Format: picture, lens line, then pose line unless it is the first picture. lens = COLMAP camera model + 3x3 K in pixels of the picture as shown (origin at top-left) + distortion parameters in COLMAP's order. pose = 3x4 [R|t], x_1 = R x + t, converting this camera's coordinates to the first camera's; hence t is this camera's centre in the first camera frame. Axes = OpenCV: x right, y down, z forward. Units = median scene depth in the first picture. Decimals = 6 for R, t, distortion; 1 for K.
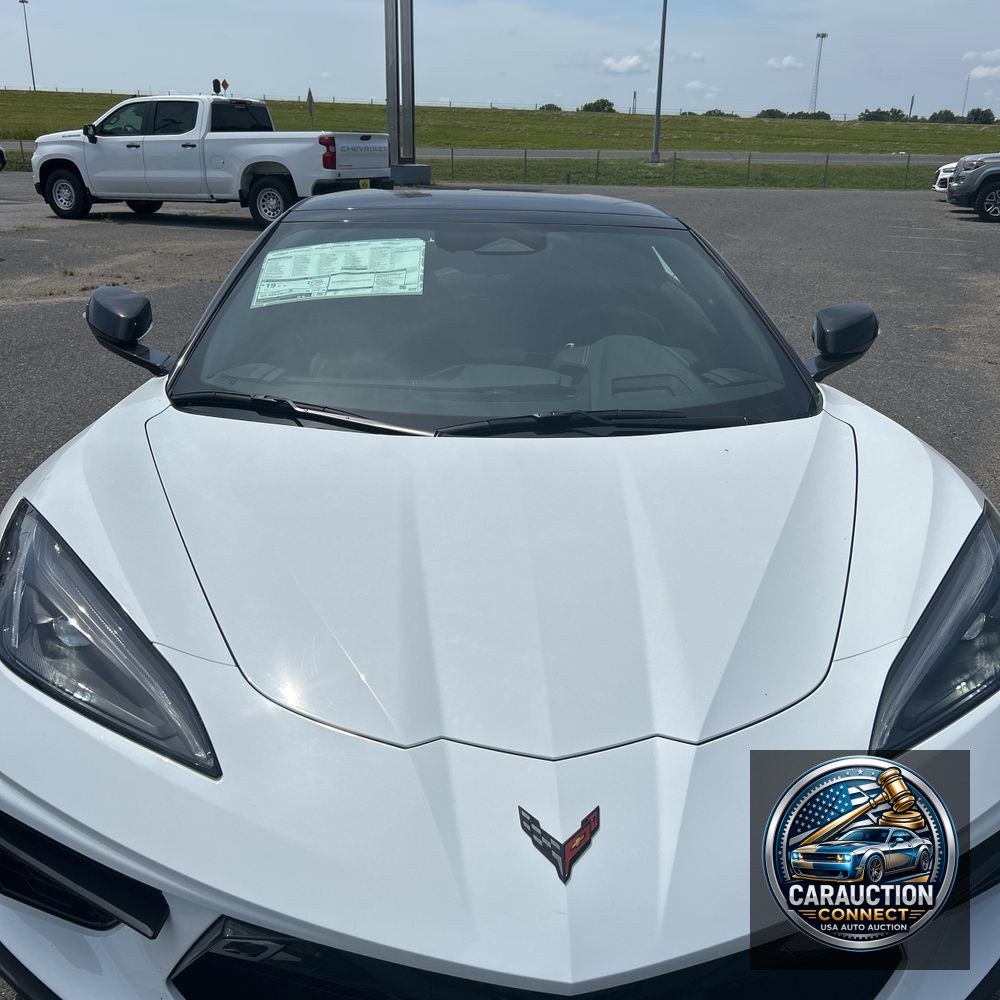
lens RADIAL K [[1008.8, 0, 476.2], [0, 1008.8, 502.9], [0, 0, 1]] dist [0.064824, -0.053681]
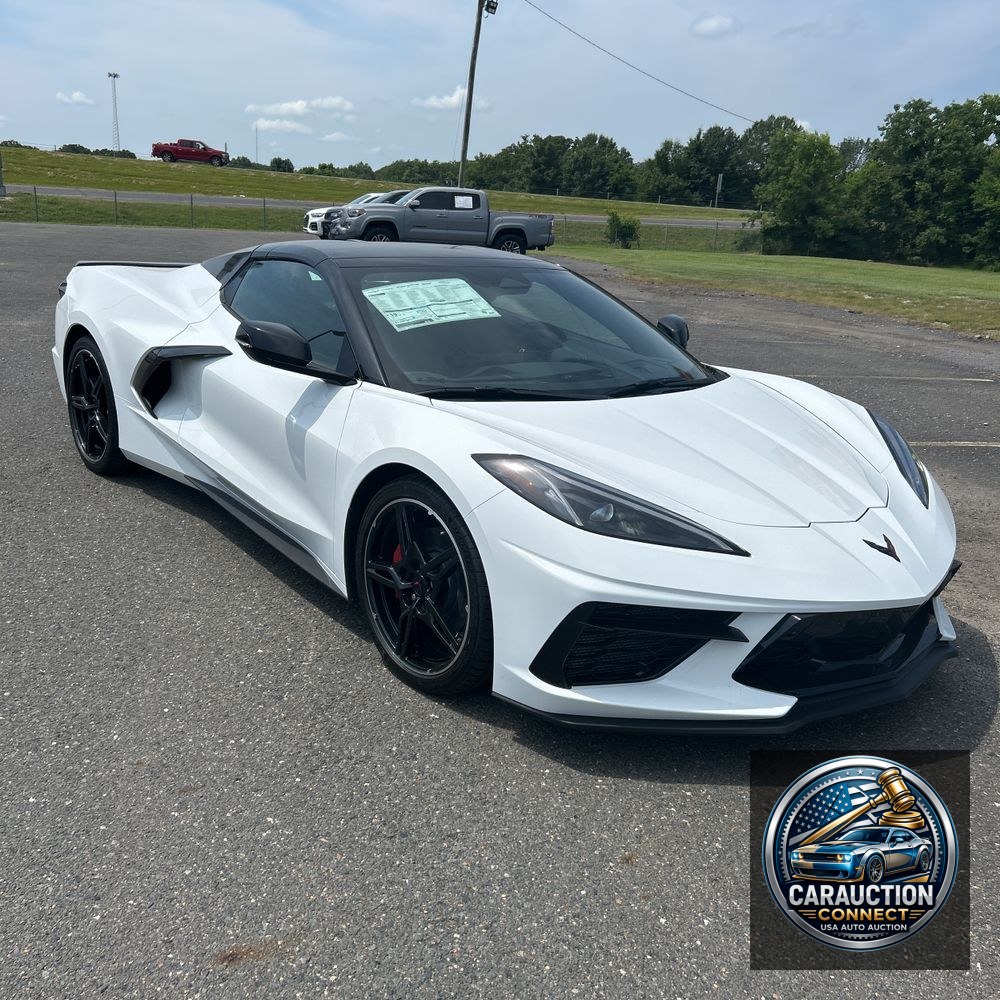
lens RADIAL K [[1027.2, 0, 492.9], [0, 1027.2, 509.3], [0, 0, 1]] dist [0.034468, -0.029267]
pose [[0.797394, -0.149495, 0.584649, -0.064696], [0.167438, 0.985599, 0.023653, 0.001963], [-0.579765, 0.079032, 0.810942, -0.010959]]
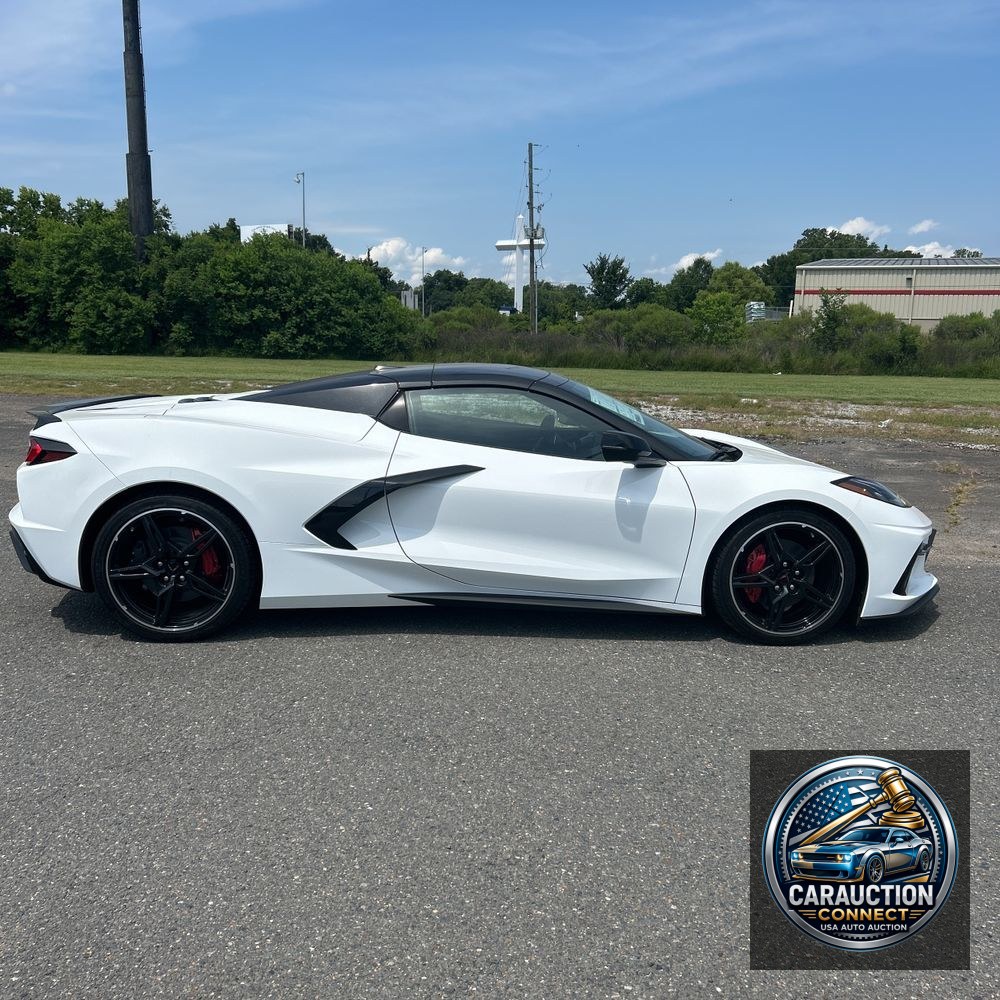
lens RADIAL K [[1038.0, 0, 500.0], [0, 1038.0, 500.0], [0, 0, 1]] dist [0.122138, -0.291566]
pose [[-0.027018, -0.187042, 0.981980, -0.143929], [0.319505, 0.929195, 0.185778, -0.034319], [-0.947199, 0.318767, 0.034656, 0.083174]]
